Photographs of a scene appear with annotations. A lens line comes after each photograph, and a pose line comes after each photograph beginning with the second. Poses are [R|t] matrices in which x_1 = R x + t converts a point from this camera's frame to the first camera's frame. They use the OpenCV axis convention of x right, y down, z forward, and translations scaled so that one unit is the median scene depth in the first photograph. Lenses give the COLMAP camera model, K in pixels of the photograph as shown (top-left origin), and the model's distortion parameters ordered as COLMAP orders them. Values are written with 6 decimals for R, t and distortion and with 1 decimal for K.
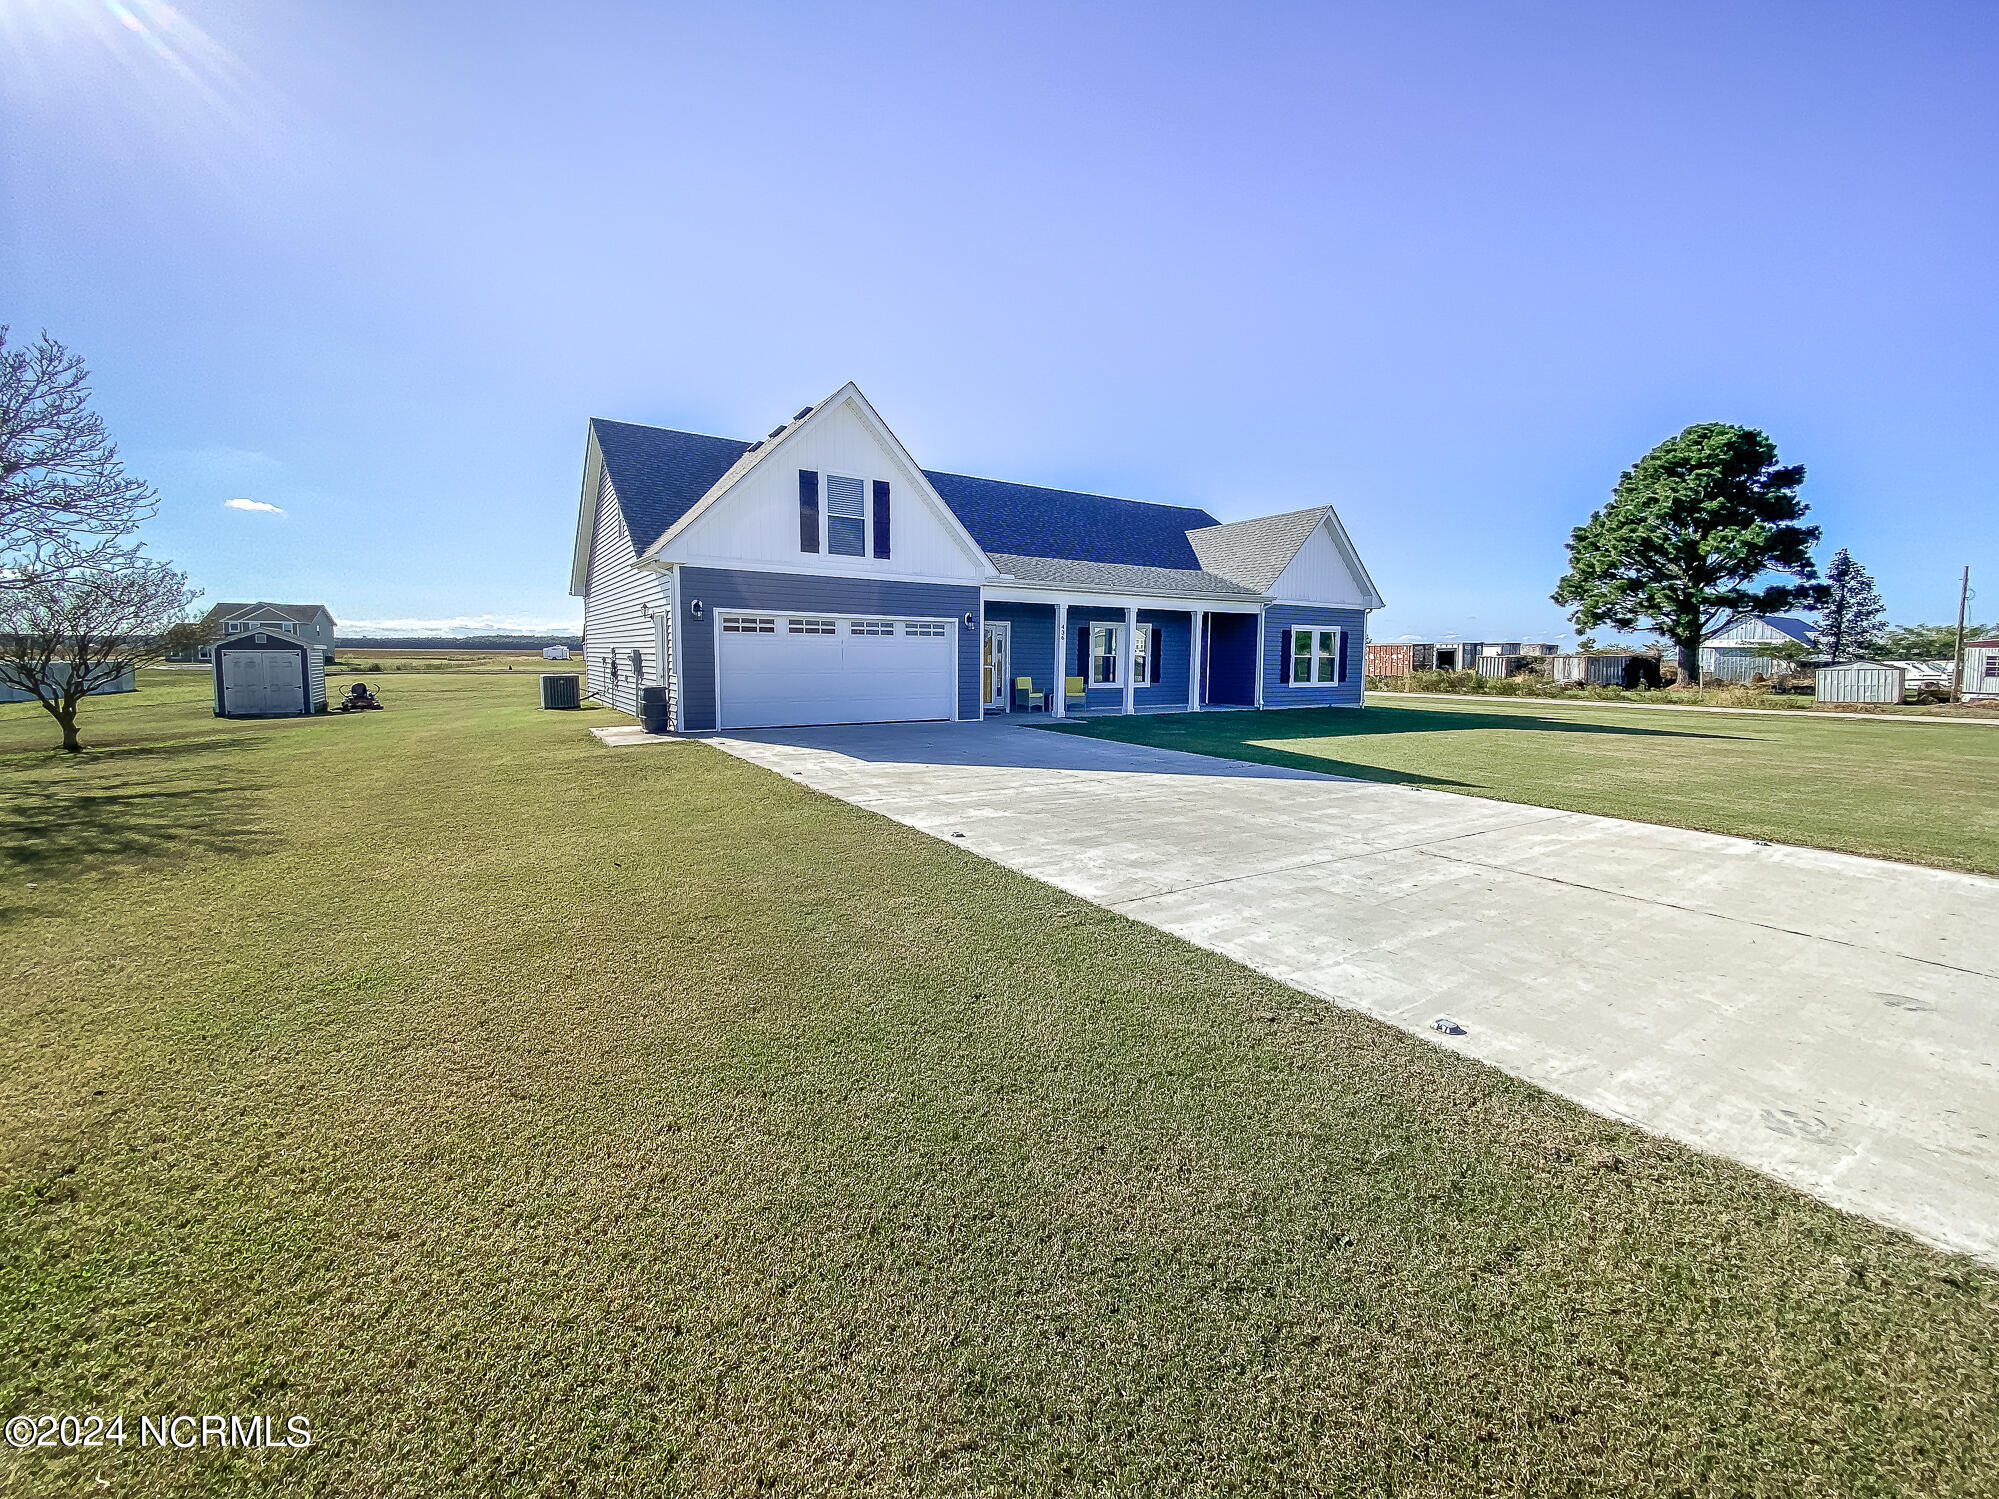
lens RADIAL K [[813.6, 0, 995.9], [0, 813.6, 731.1], [0, 0, 1]] dist [-0.006508, -0.003712]
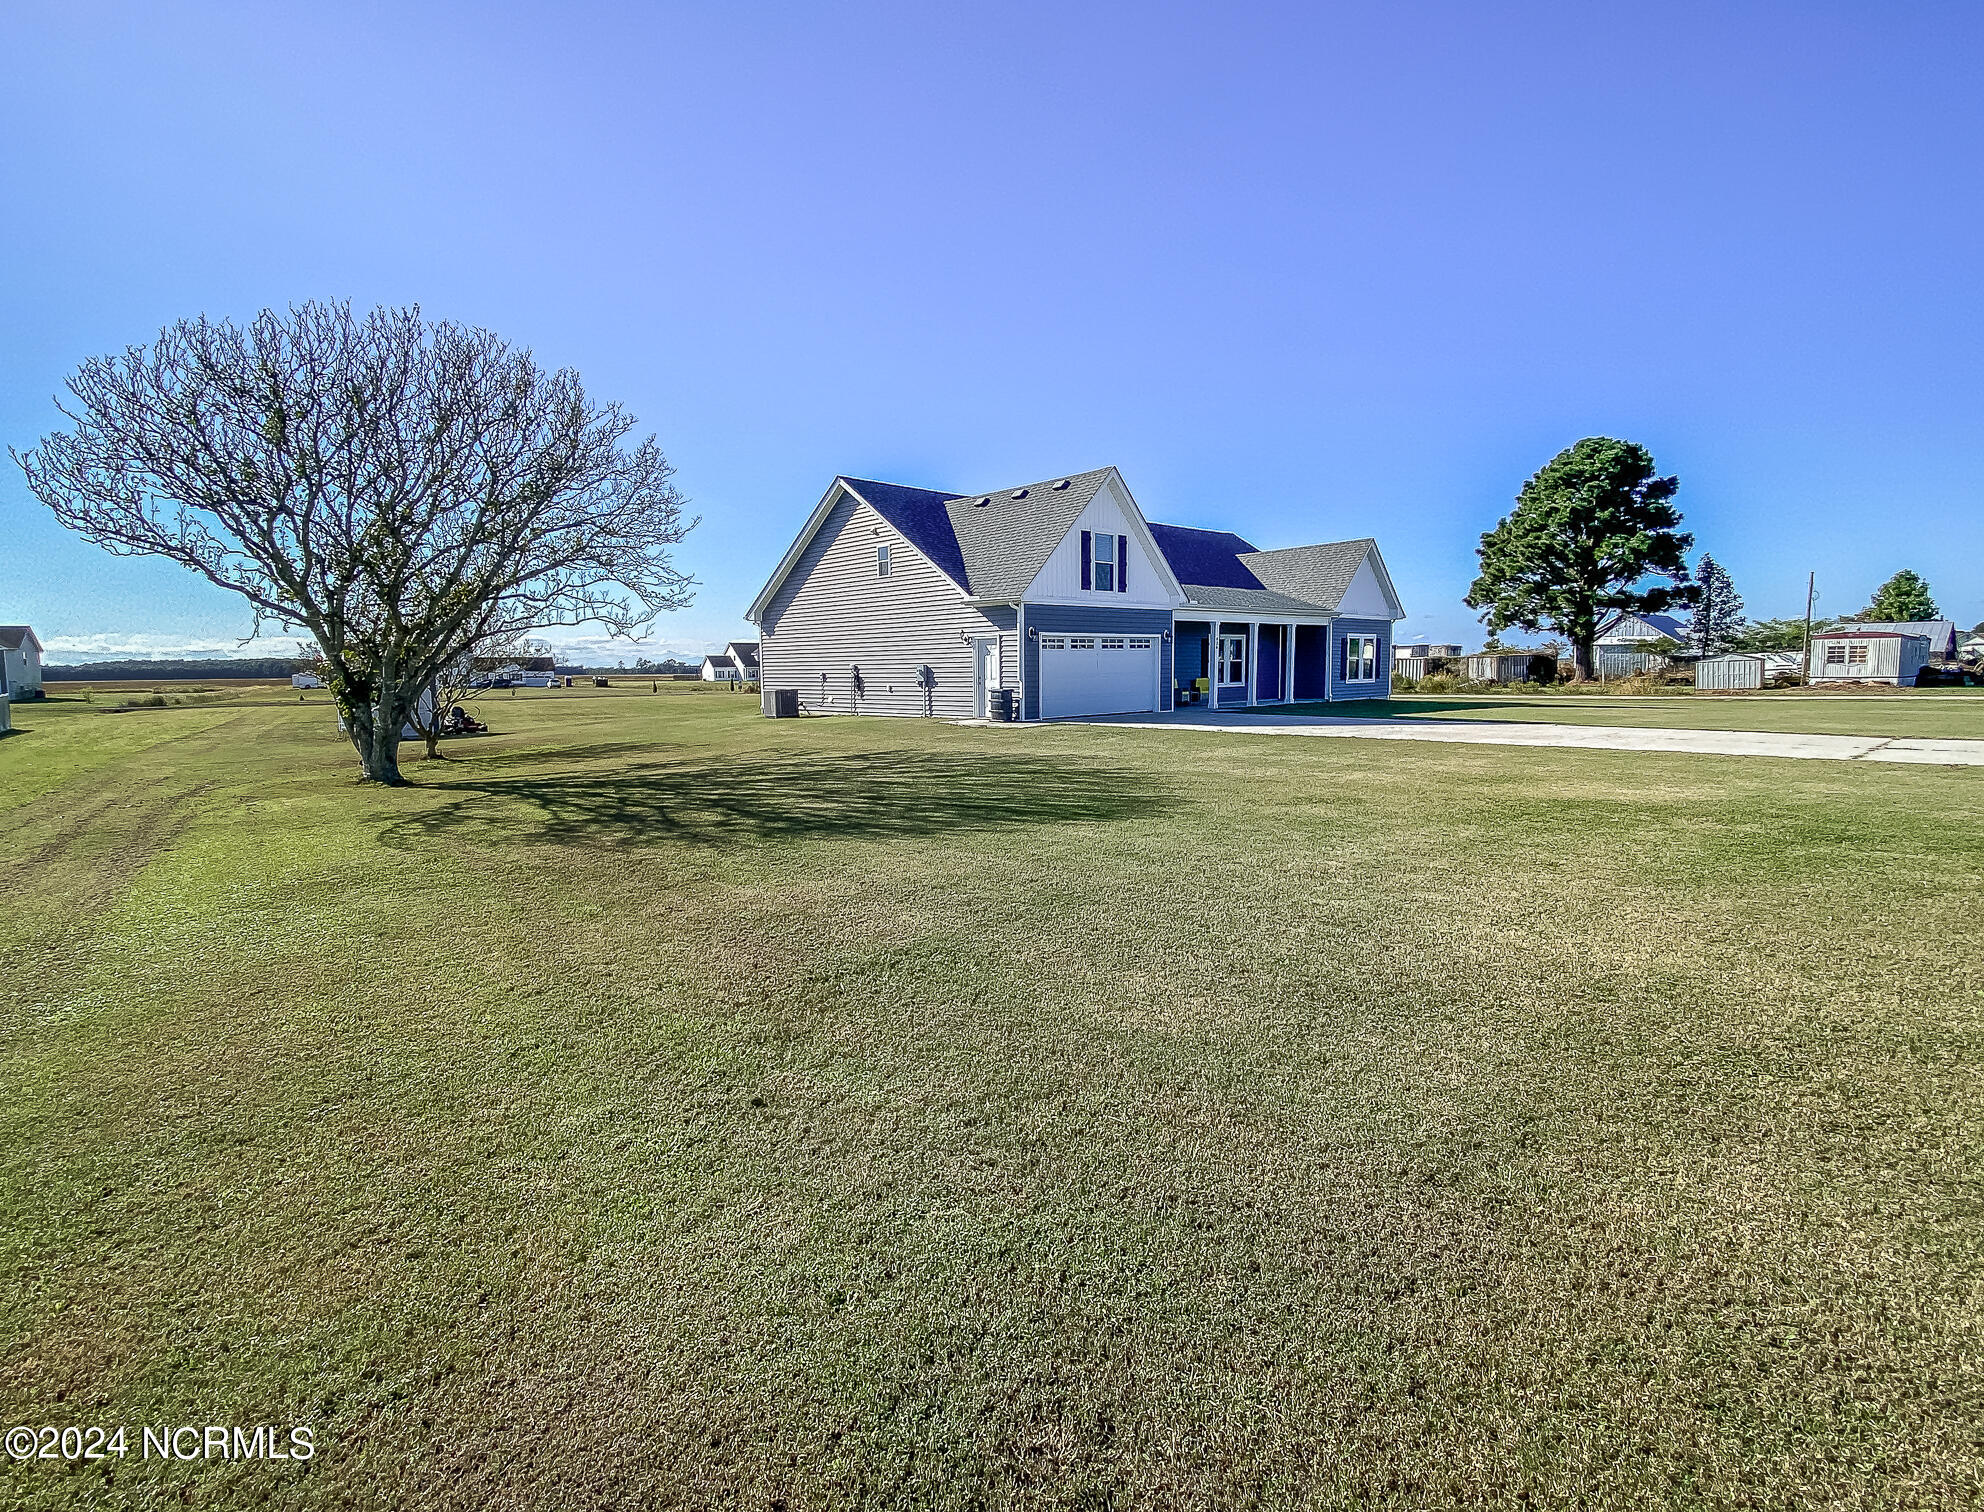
lens RADIAL K [[935.5, 0, 993.8], [0, 935.5, 761.5], [0, 0, 1]] dist [-0.003397, 0.002074]
pose [[0.986255, -0.039309, 0.160488, -0.137732], [0.038405, 0.999224, 0.008733, 0.010920], [-0.160706, -0.002450, 0.986999, -0.112947]]
